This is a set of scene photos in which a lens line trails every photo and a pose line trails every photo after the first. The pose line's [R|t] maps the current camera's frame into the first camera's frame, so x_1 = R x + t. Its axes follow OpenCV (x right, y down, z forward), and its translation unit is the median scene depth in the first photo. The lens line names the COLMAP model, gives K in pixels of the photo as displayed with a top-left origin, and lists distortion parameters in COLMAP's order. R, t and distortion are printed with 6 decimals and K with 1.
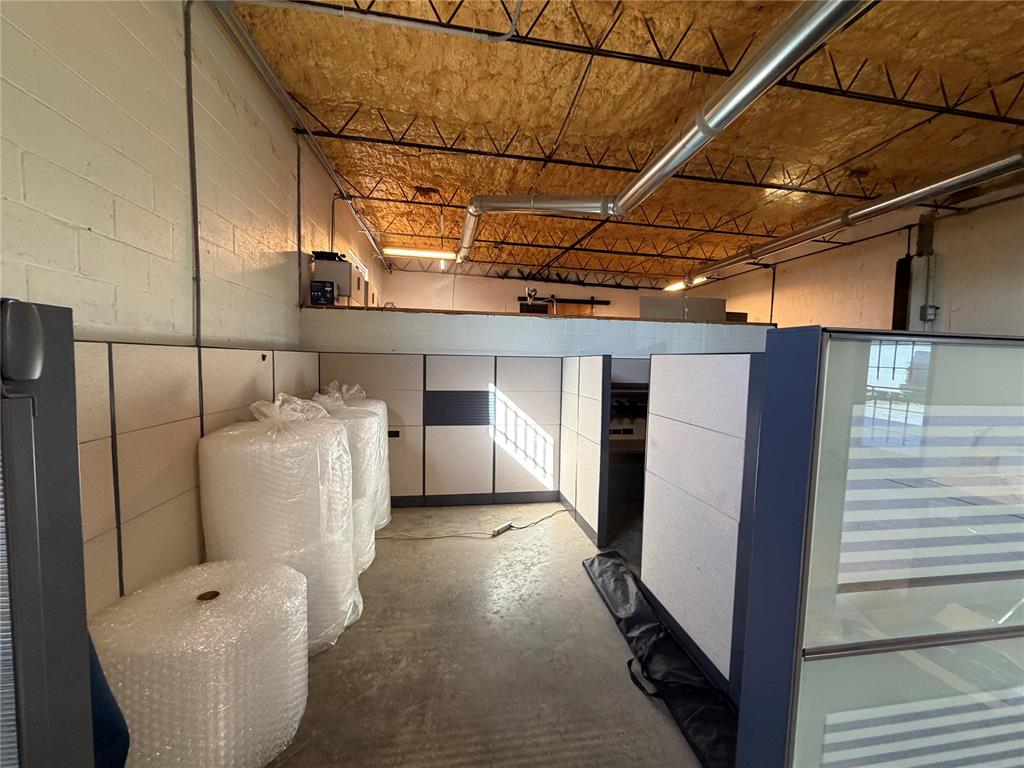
lens RADIAL K [[415.3, 0, 516.7], [0, 415.3, 391.7], [0, 0, 1]] dist [0.000507, -0.000082]
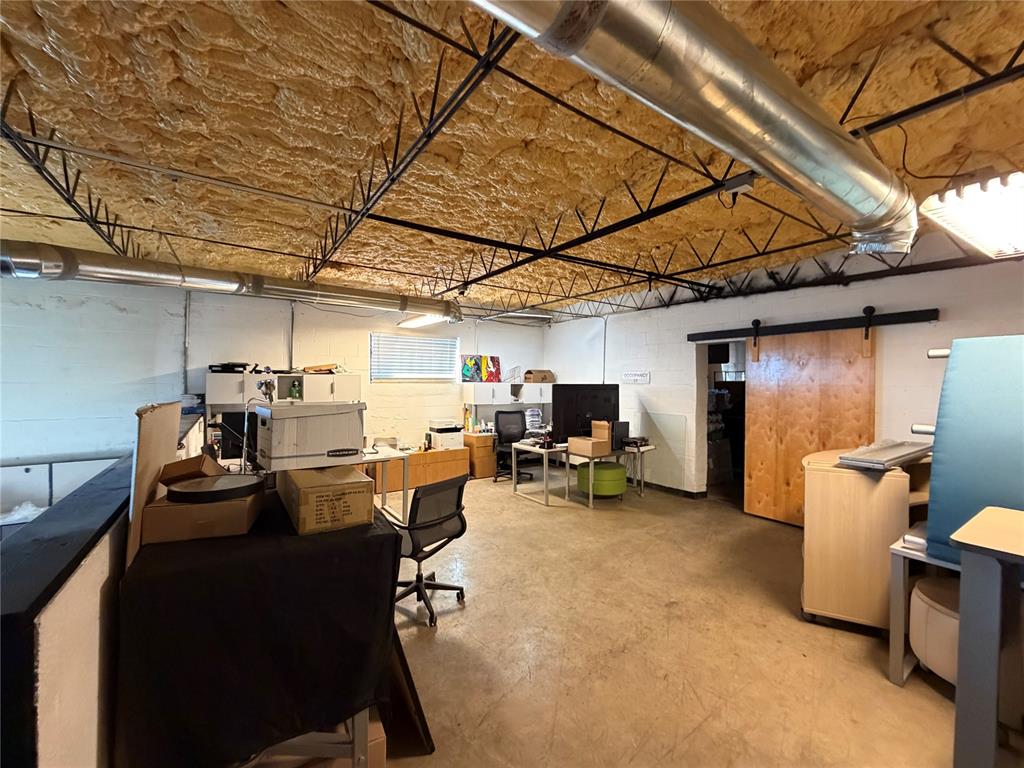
lens RADIAL K [[415.3, 0, 510.6], [0, 415.3, 381.6], [0, 0, 1]] dist [0.000507, -0.000082]
pose [[0.410617, -0.016984, -0.911650, 0.396510], [-0.060156, 0.997144, -0.045672, -0.124968], [0.909821, 0.073595, 0.408423, 0.556285]]
